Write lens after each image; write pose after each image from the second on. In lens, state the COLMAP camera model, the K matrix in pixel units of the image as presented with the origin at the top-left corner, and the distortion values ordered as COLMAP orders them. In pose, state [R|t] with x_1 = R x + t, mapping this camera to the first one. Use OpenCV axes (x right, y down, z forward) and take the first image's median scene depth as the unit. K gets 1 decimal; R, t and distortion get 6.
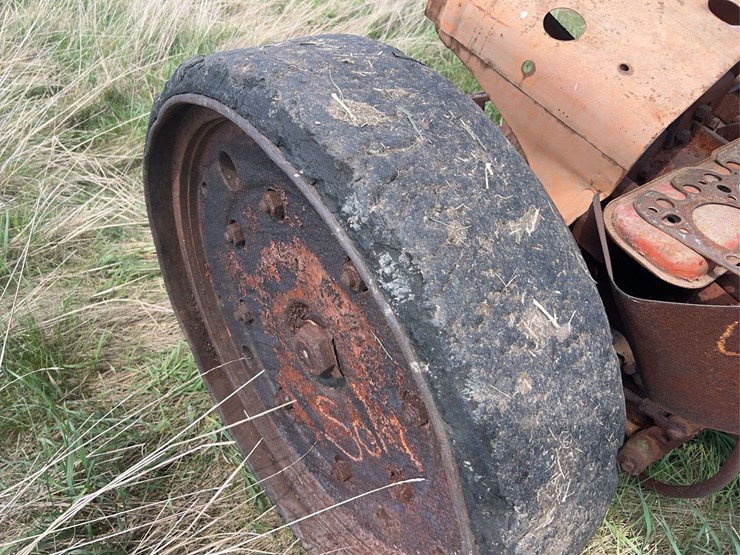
lens RADIAL K [[575.9, 0, 370.0], [0, 575.9, 277.5], [0, 0, 1]] dist [0.058501, -0.073803]
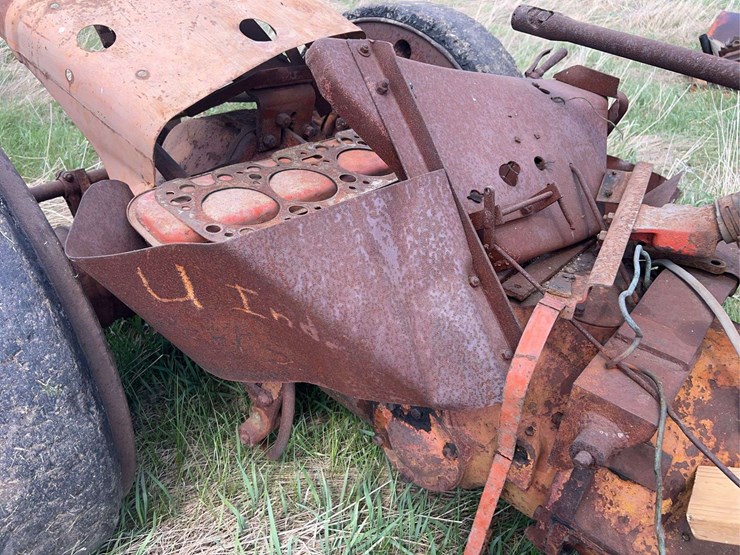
lens RADIAL K [[575.9, 0, 370.0], [0, 575.9, 277.5], [0, 0, 1]] dist [0.058501, -0.073803]
pose [[0.981658, -0.065987, 0.178869, 0.642843], [0.080999, 0.993660, -0.077962, 0.165336], [-0.172591, 0.091020, 0.980779, -0.168006]]
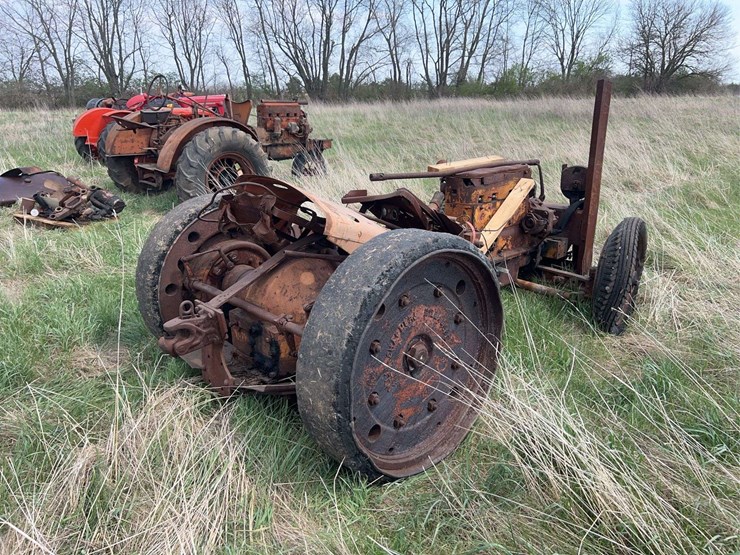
lens RADIAL K [[560.9, 0, 373.8], [0, 560.9, 276.5], [0, 0, 1]] dist [0.062882, -0.079727]
pose [[-0.084158, -0.316314, 0.944914, -2.416770], [0.621700, 0.724406, 0.297869, -1.013630], [-0.778721, 0.612521, 0.135688, 0.749496]]
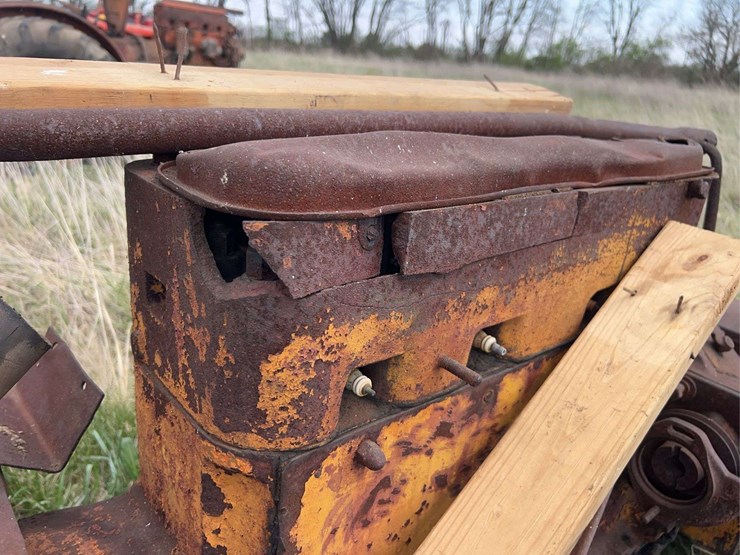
lens RADIAL K [[560.9, 0, 373.8], [0, 560.9, 276.5], [0, 0, 1]] dist [0.062882, -0.079727]
pose [[-0.019617, -0.373322, 0.927495, 1.022297], [0.541121, 0.776095, 0.323828, 0.014580], [-0.840716, 0.508240, 0.186788, 0.228843]]
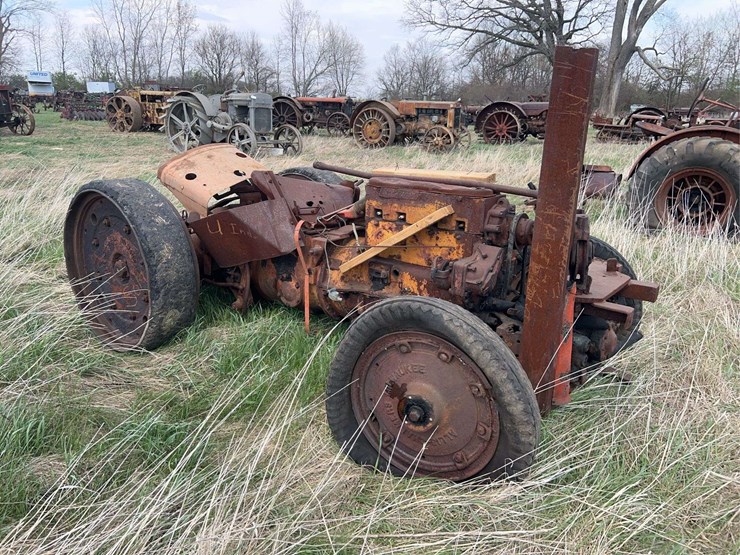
lens RADIAL K [[560.9, 0, 373.8], [0, 560.9, 276.5], [0, 0, 1]] dist [0.062882, -0.079727]
pose [[0.975423, -0.066093, 0.210197, 0.703718], [0.139283, 0.924137, -0.355767, 1.710311], [-0.170737, 0.376300, 0.910630, -2.412899]]
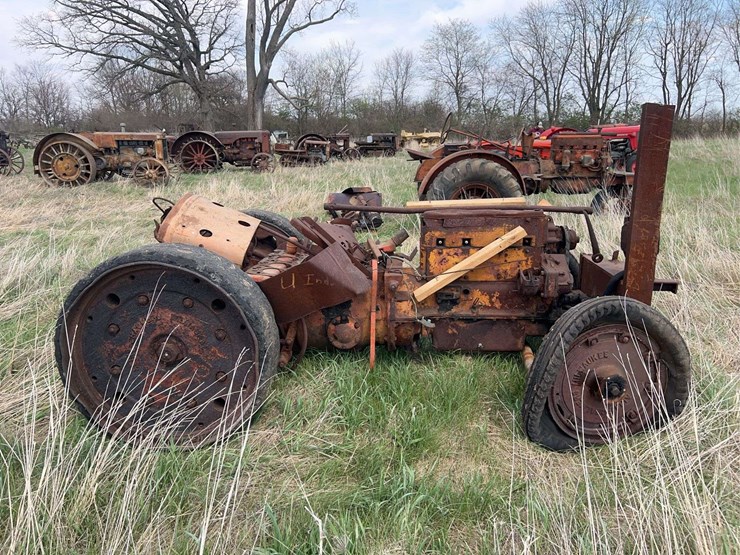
lens RADIAL K [[561.3, 0, 370.0], [0, 561.3, 277.5], [0, 0, 1]] dist [0.055507, -0.057228]
pose [[0.672899, -0.208371, 0.709781, -1.447155], [0.481714, 0.851608, -0.206676, 0.947540], [-0.561390, 0.480983, 0.673422, -1.669287]]
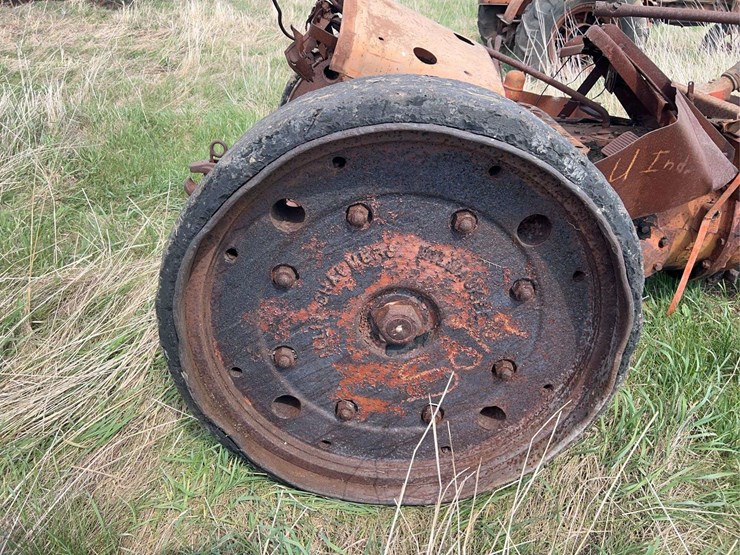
lens RADIAL K [[560.9, 0, 373.8], [0, 560.9, 276.5], [0, 0, 1]] dist [0.062882, -0.079727]
pose [[0.625908, -0.385528, 0.677944, -1.061263], [0.481650, 0.874773, 0.052778, -0.063349], [-0.613394, 0.293498, 0.733217, 0.137954]]
